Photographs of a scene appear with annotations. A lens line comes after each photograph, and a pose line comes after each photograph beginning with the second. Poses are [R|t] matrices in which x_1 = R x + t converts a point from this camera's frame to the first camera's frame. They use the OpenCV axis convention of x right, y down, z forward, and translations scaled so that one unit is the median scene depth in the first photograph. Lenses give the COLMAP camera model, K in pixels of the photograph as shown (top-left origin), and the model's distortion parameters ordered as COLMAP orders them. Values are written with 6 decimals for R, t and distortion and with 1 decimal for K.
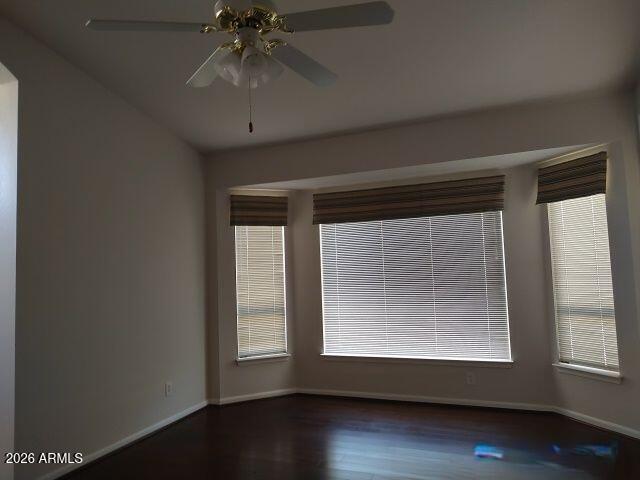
lens RADIAL K [[462.0, 0, 320.0], [0, 462.0, 240.0], [0, 0, 1]] dist [0.020633, -0.008195]
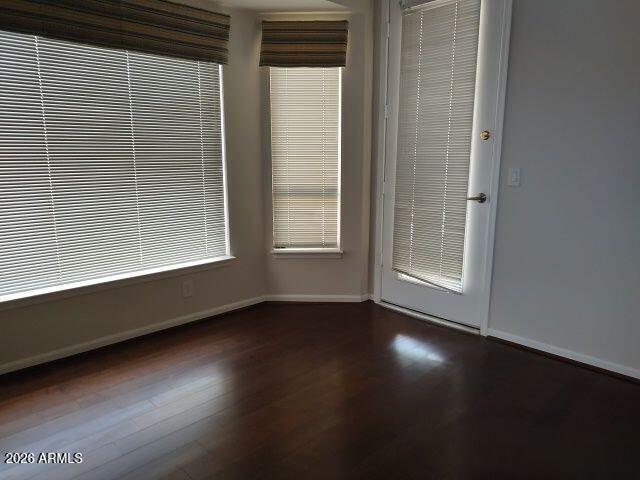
lens RADIAL K [[462.0, 0, 320.0], [0, 462.0, 240.0], [0, 0, 1]] dist [0.020633, -0.008195]
pose [[0.400670, -0.138524, 0.905690, -0.275378], [-0.078689, 0.979650, 0.184647, 0.064850], [-0.912837, -0.145250, 0.381616, 0.542934]]
